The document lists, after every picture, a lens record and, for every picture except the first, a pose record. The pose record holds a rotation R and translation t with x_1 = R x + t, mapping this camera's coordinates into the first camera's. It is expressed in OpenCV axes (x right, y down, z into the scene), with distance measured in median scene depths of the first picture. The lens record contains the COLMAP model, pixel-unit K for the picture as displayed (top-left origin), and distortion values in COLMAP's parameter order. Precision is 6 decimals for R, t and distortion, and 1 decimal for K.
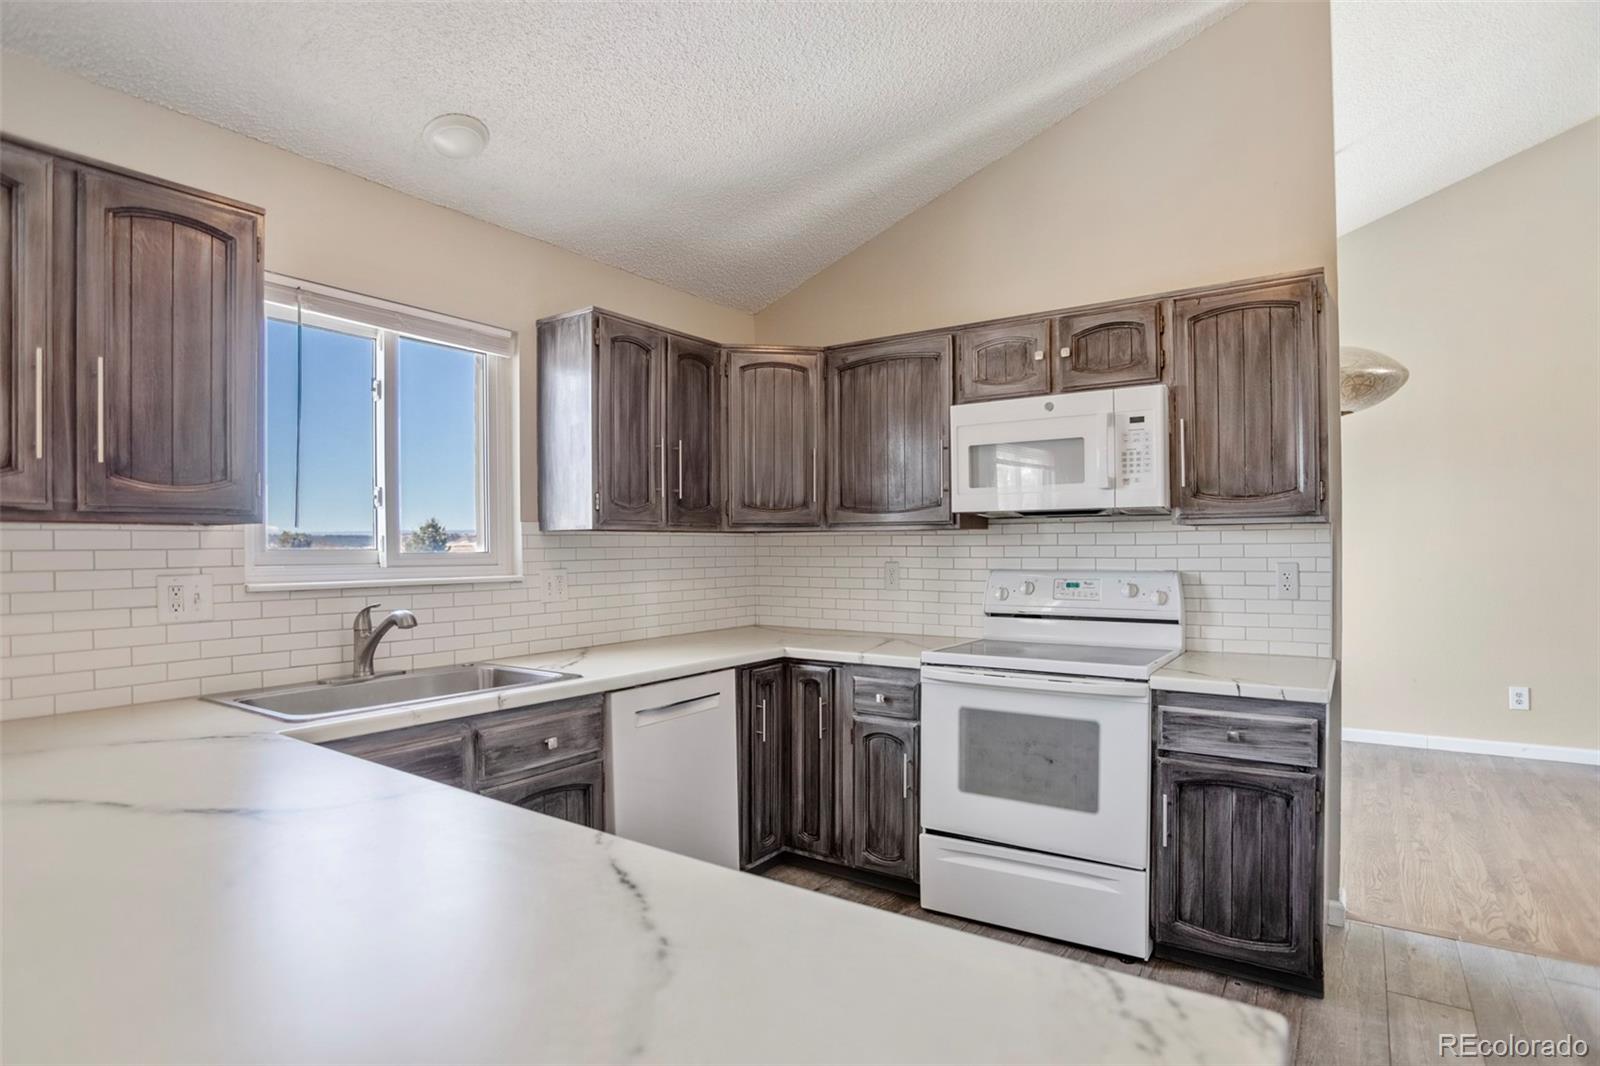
lens RADIAL K [[801.0, 0, 793.6], [0, 801.0, 559.3], [0, 0, 1]] dist [-0.023658, 0.000070]
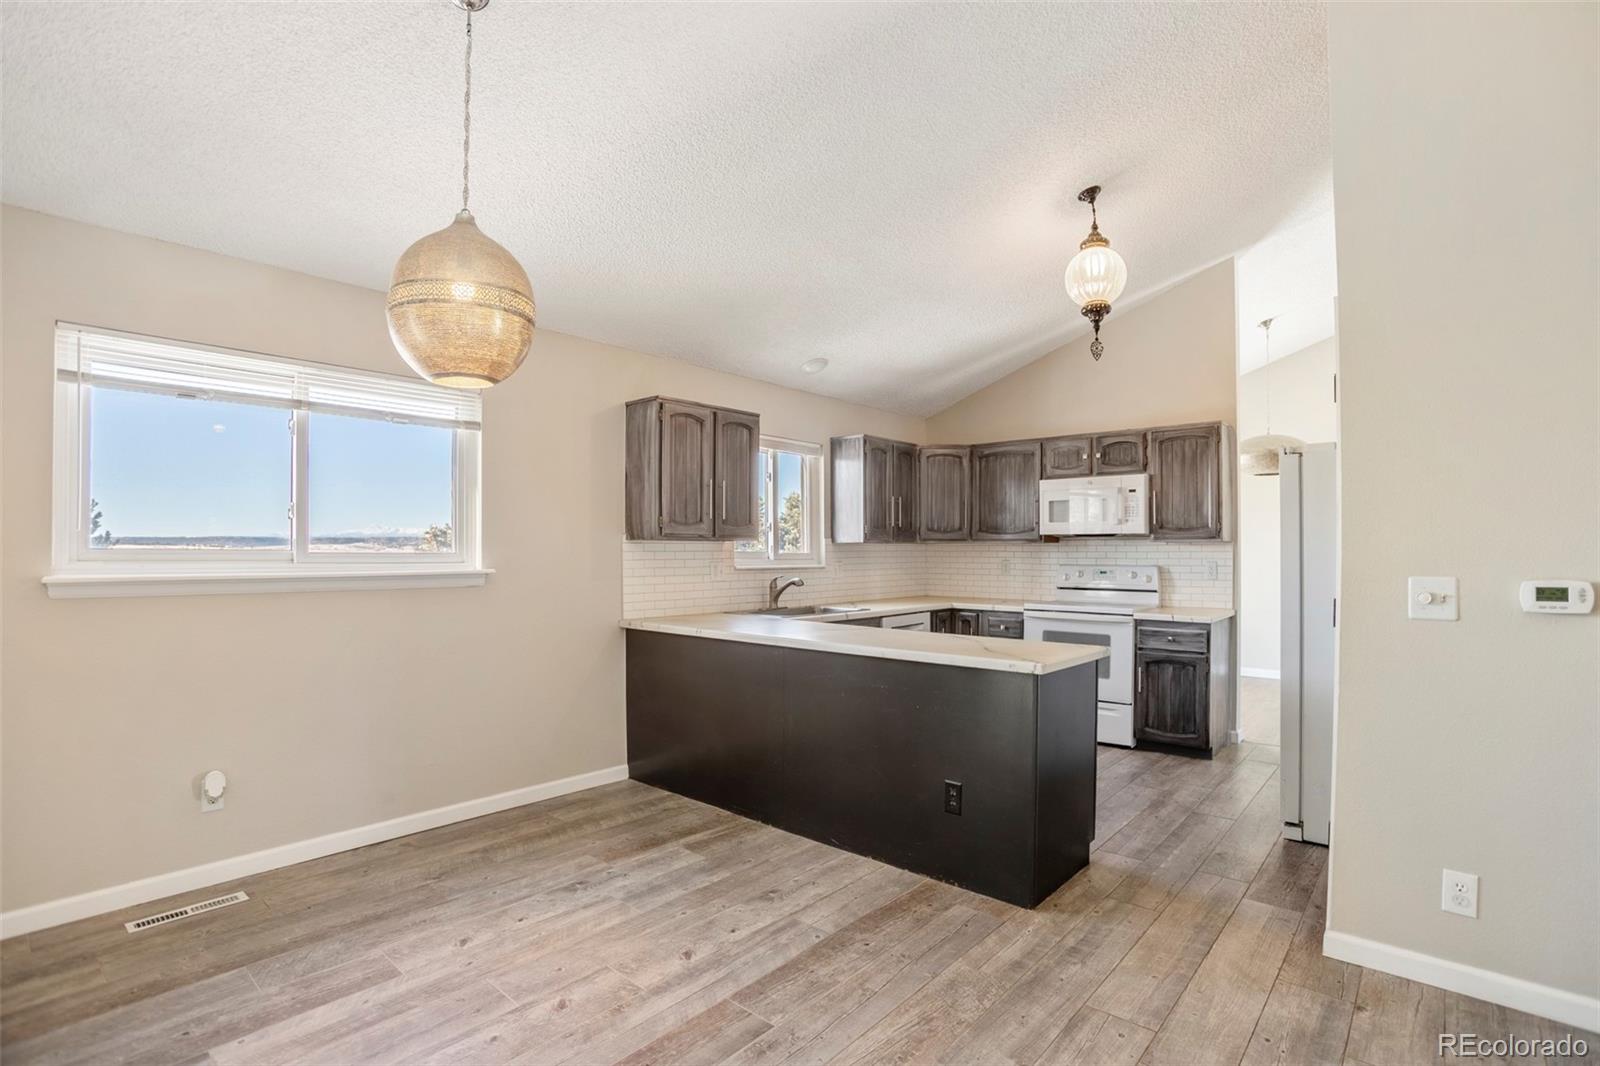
lens RADIAL K [[768.4, 0, 805.2], [0, 768.4, 565.1], [0, 0, 1]] dist [-0.047367, 0.017110]
pose [[0.995758, 0.007689, -0.091684, -0.212833], [-0.007294, 0.999963, 0.004649, 0.012196], [0.091717, -0.003960, 0.995777, -0.966368]]
